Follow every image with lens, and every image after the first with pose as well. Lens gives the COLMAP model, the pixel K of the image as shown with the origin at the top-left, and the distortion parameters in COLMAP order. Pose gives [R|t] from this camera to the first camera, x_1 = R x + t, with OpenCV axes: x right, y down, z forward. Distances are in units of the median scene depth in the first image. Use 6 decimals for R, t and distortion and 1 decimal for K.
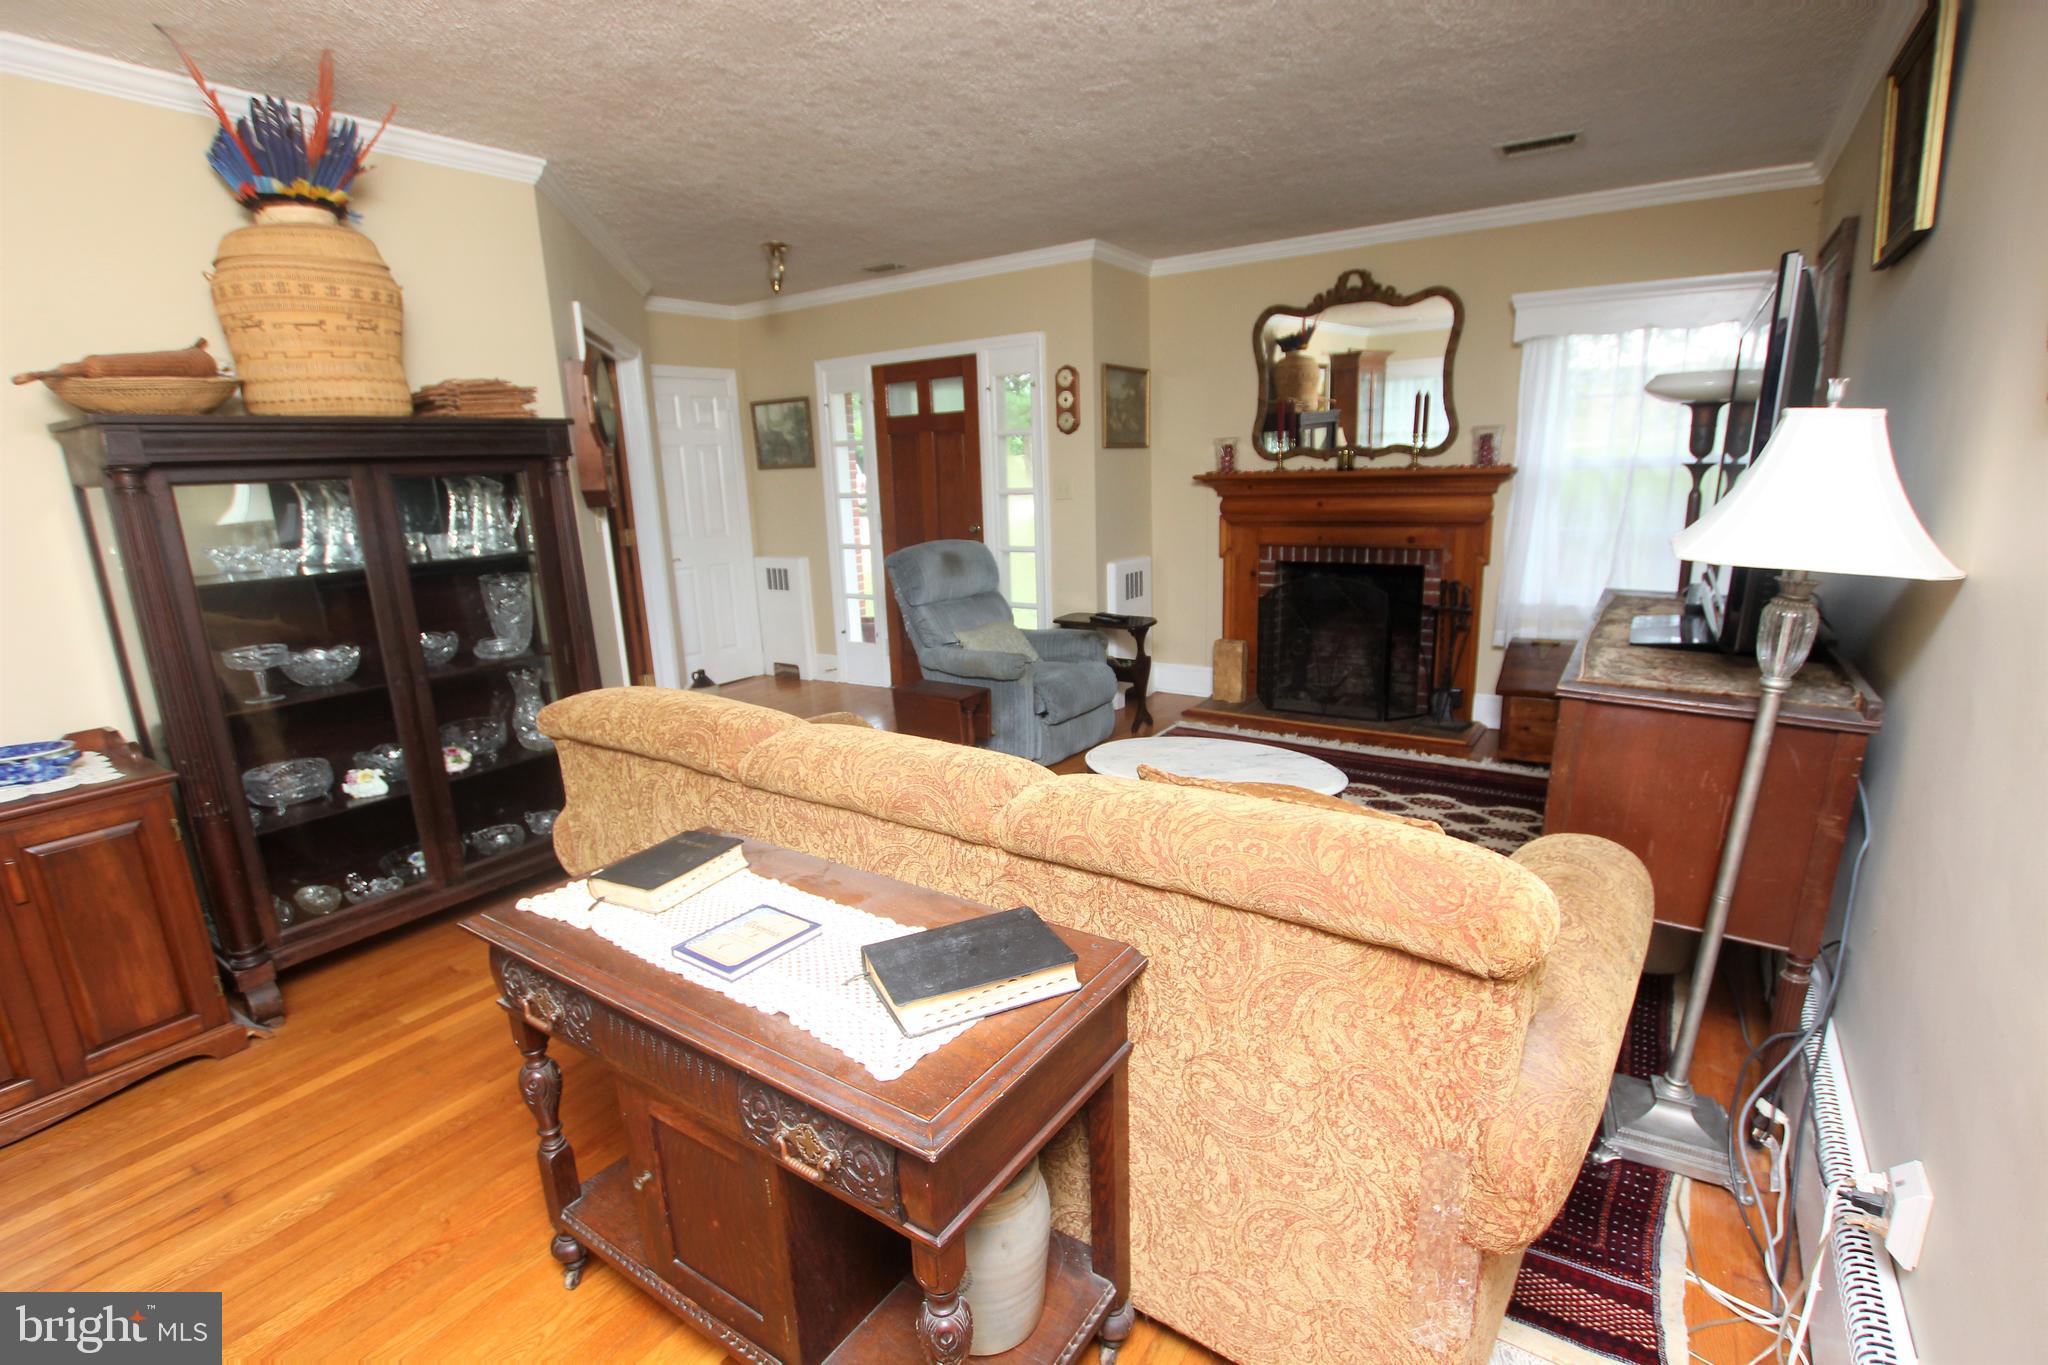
lens RADIAL K [[974.4, 0, 1024.5], [0, 974.4, 692.3], [0, 0, 1]] dist [0.001073, 0.001021]
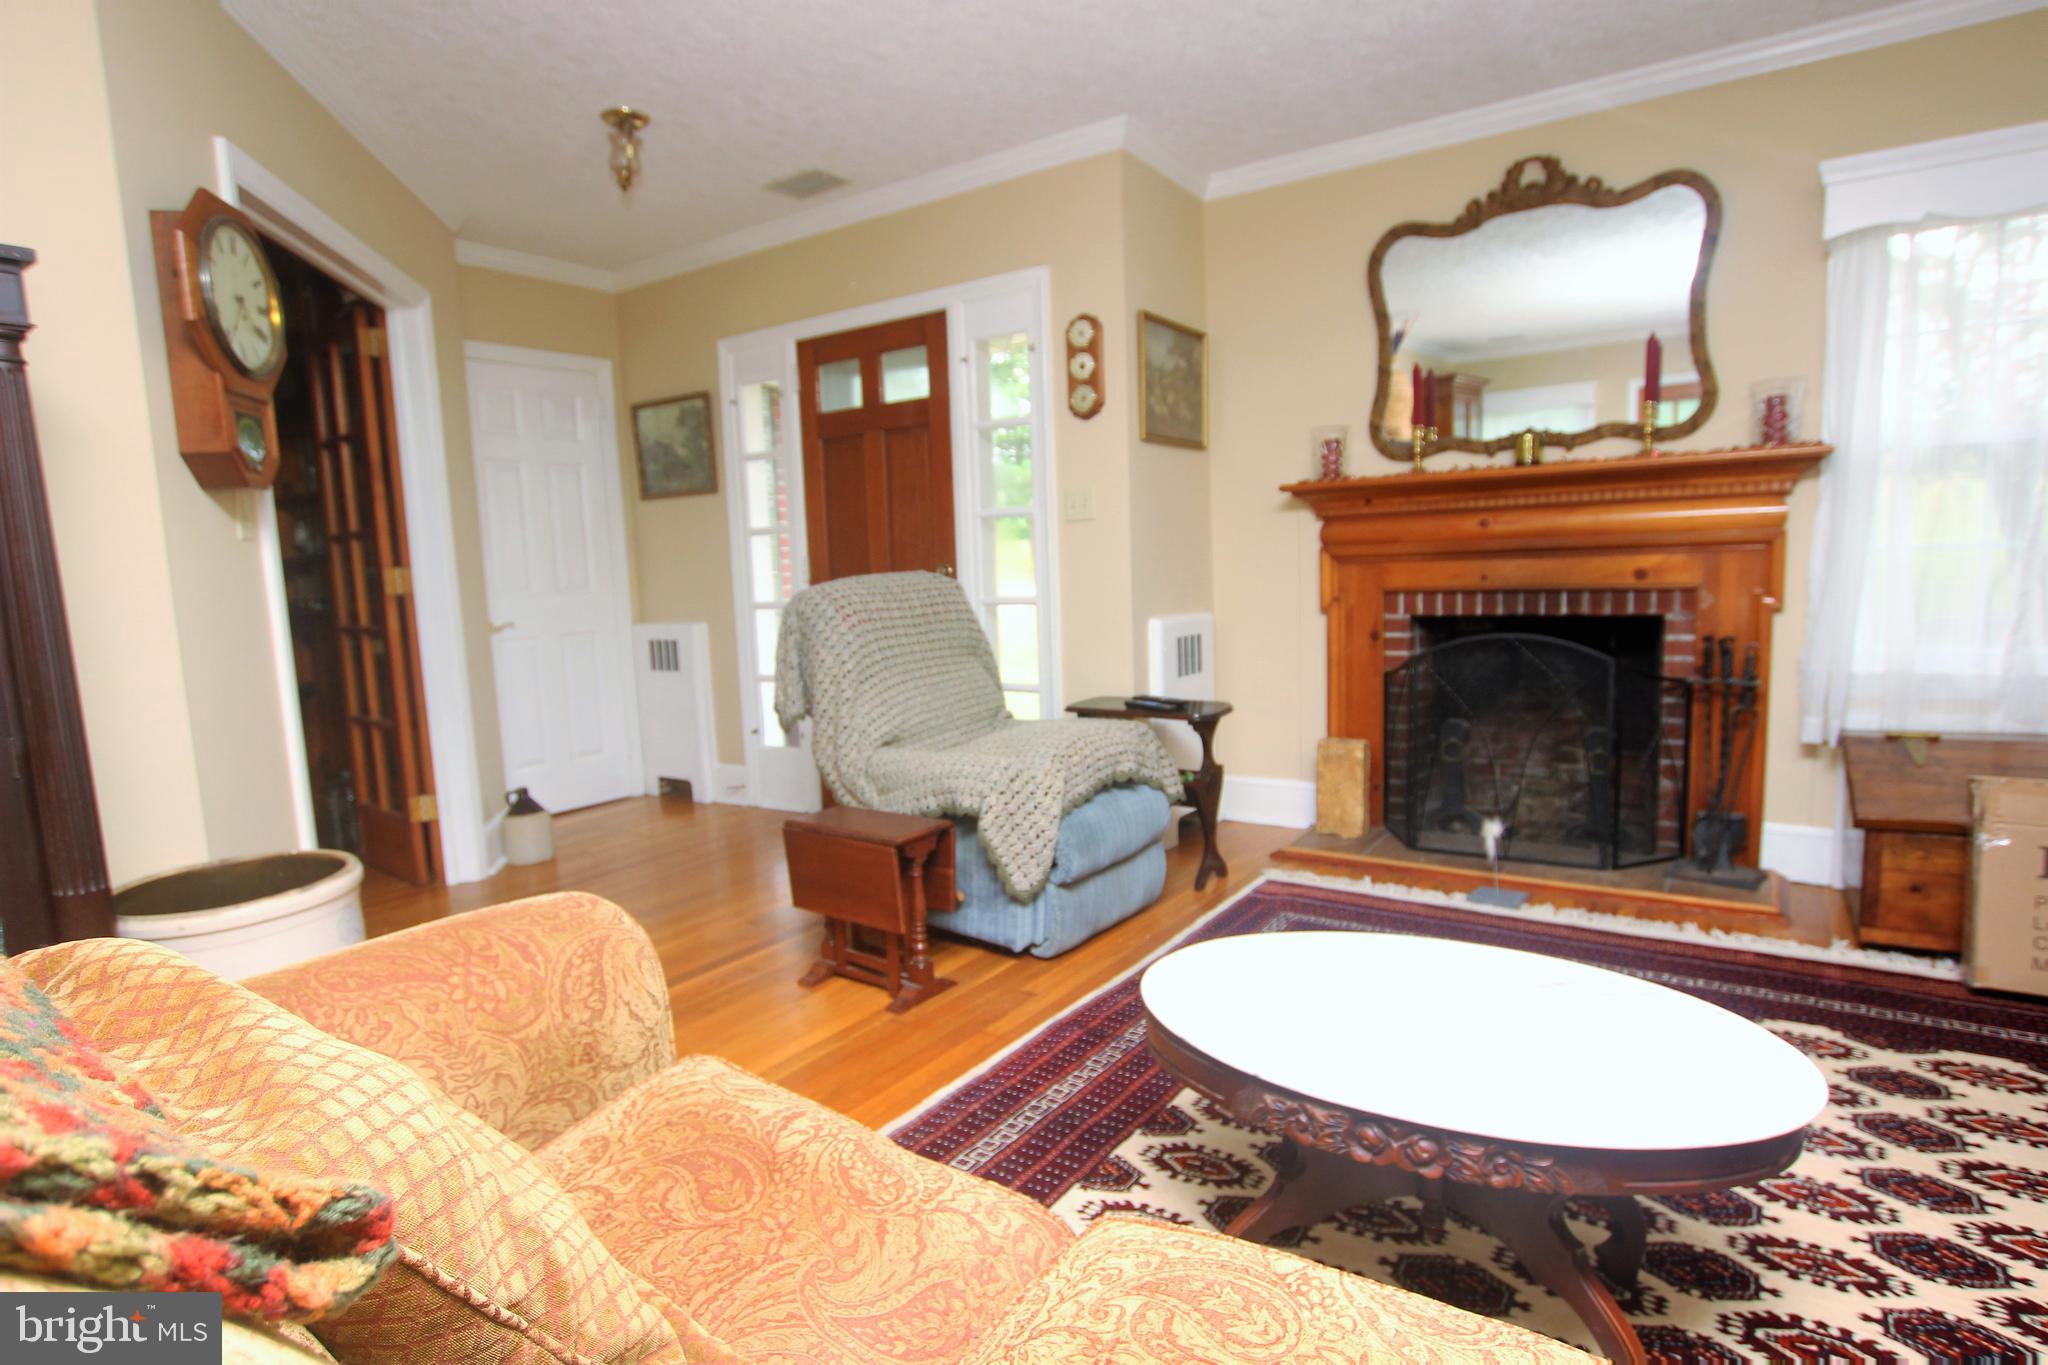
lens RADIAL K [[1079.8, 0, 1025.1], [0, 1079.8, 693.6], [0, 0, 1]] dist [-0.011373, 0.001517]
pose [[0.999982, -0.003669, -0.004746, 0.006949], [0.003139, 0.994238, -0.107149, -0.008399], [0.005112, 0.107132, 0.994232, 0.310161]]
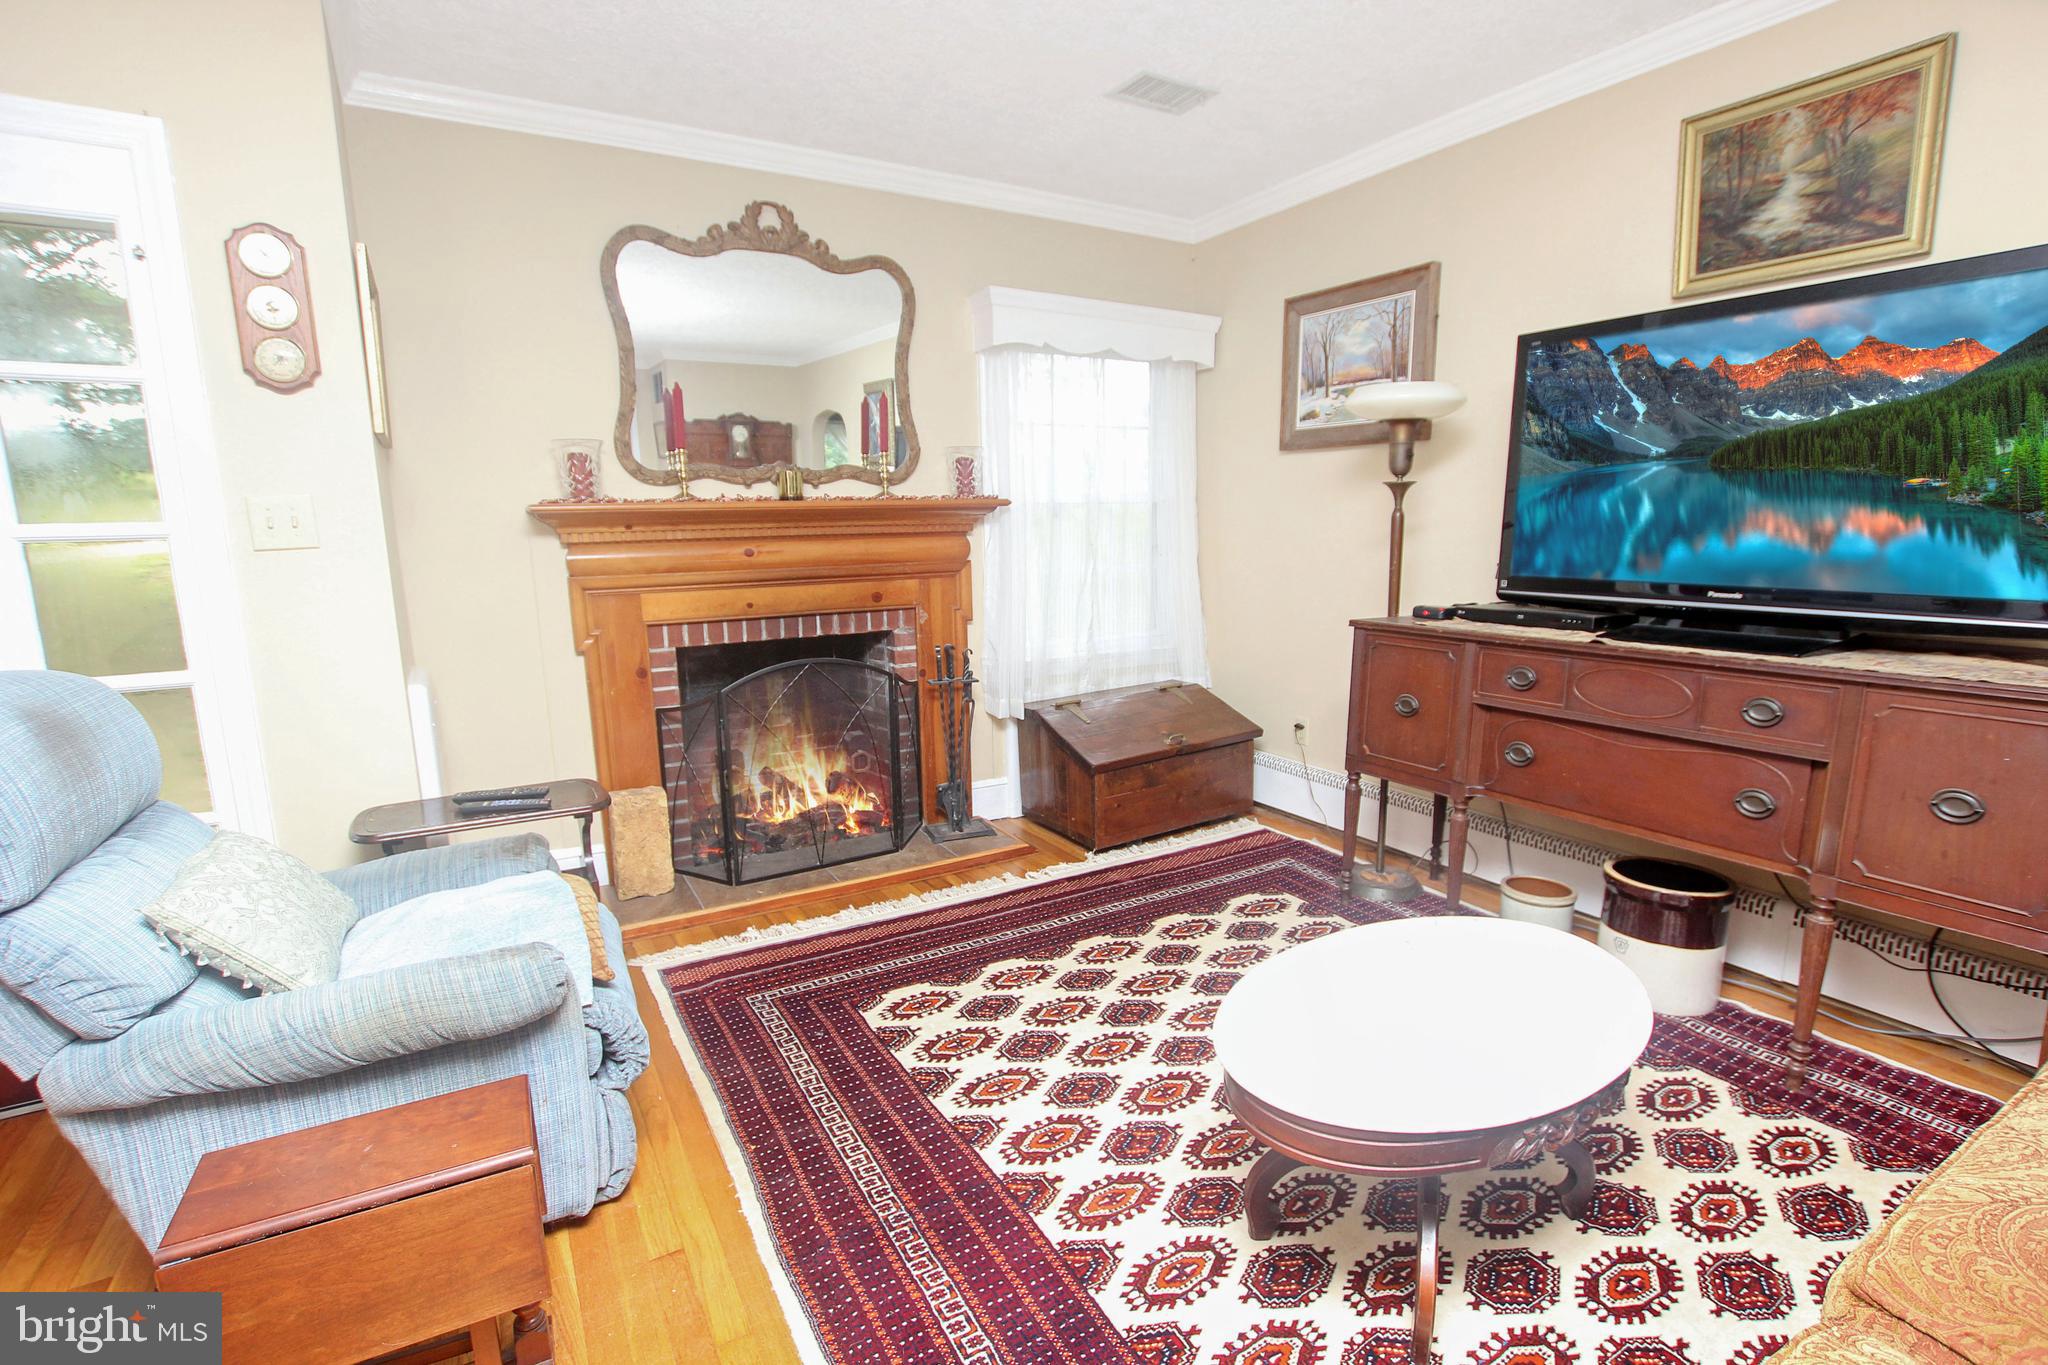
lens RADIAL K [[974.4, 0, 1032.1], [0, 974.4, 684.4], [0, 0, 1]] dist [0.001073, 0.001021]
pose [[0.424066, -0.130227, 0.896219, -0.207212], [0.211461, 0.976491, 0.041833, -0.094389], [-0.880598, 0.171775, 0.441635, 0.559429]]
